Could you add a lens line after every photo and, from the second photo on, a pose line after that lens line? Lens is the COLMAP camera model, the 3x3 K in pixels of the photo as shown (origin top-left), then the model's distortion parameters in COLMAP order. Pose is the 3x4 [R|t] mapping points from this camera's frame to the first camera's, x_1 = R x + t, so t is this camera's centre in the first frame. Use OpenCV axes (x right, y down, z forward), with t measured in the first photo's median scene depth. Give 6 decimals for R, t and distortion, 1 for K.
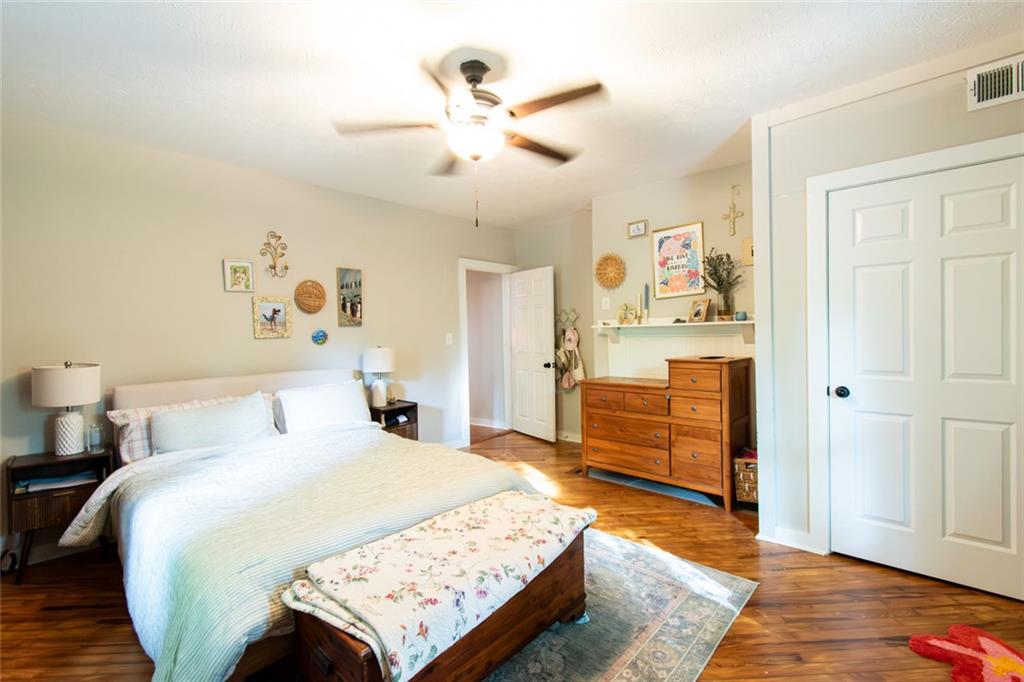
lens RADIAL K [[453.9, 0, 522.5], [0, 453.9, 341.3], [0, 0, 1]] dist [0.007892, -0.000802]
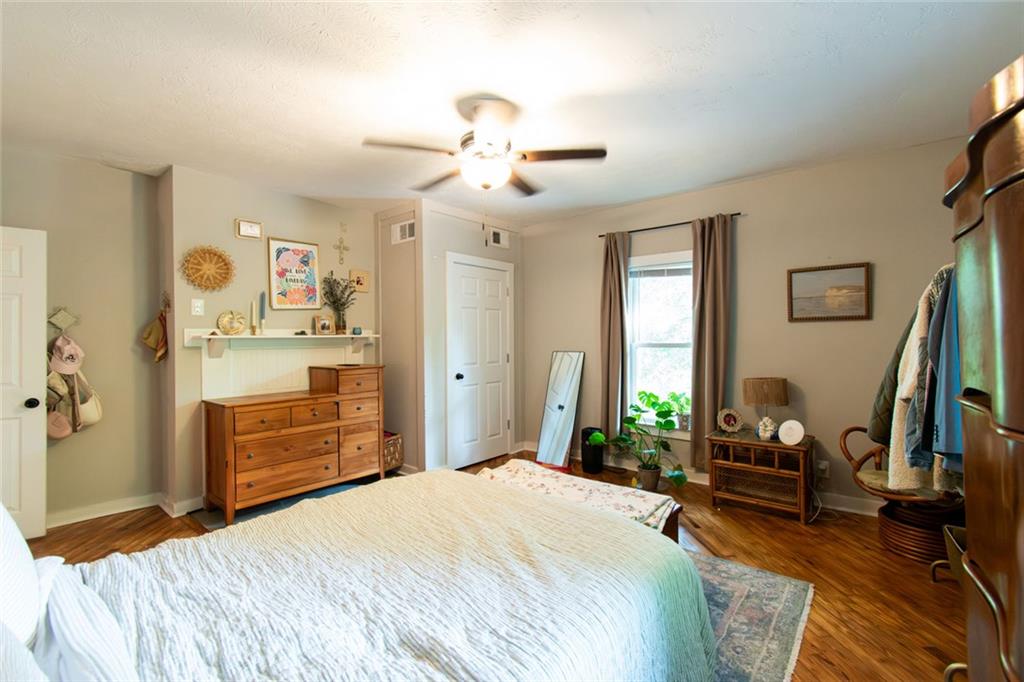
lens RADIAL K [[453.9, 0, 522.5], [0, 453.9, 341.3], [0, 0, 1]] dist [0.007892, -0.000802]
pose [[-0.050785, 0.016748, 0.998569, -0.699906], [0.032420, 0.999360, -0.015113, 0.005745], [-0.998183, 0.031606, -0.051296, 0.537814]]
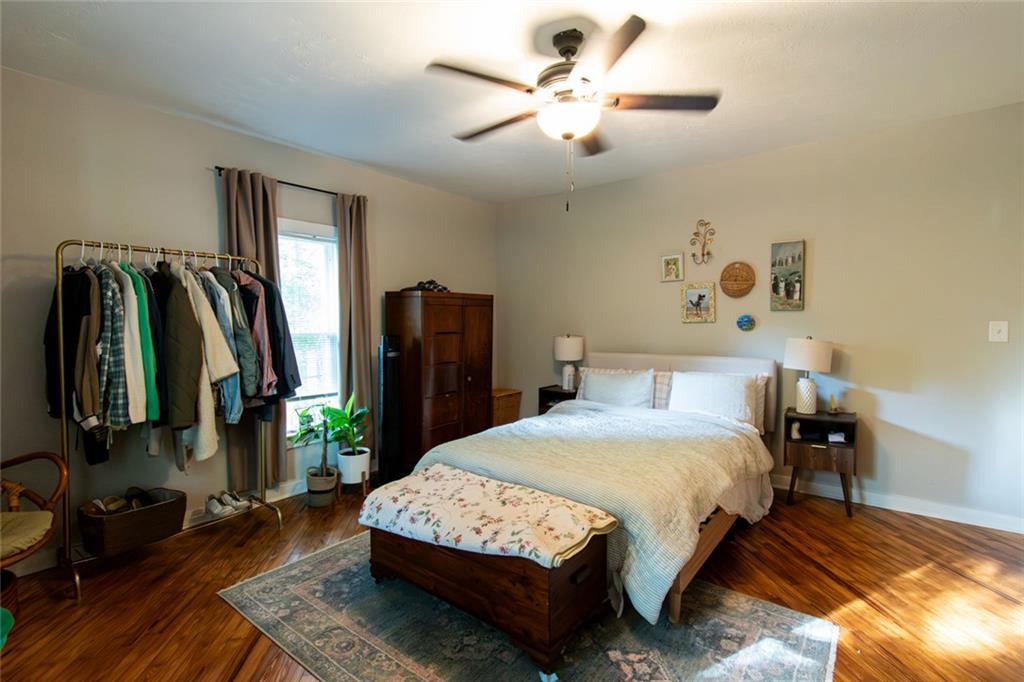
lens RADIAL K [[469.6, 0, 486.5], [0, 469.6, 334.5], [0, 0, 1]] dist [-0.018214, -0.000702]
pose [[0.049570, 0.049439, -0.997546, 0.508202], [-0.019067, 0.998639, 0.048546, -0.022431], [0.998589, 0.016614, 0.050445, 0.460070]]
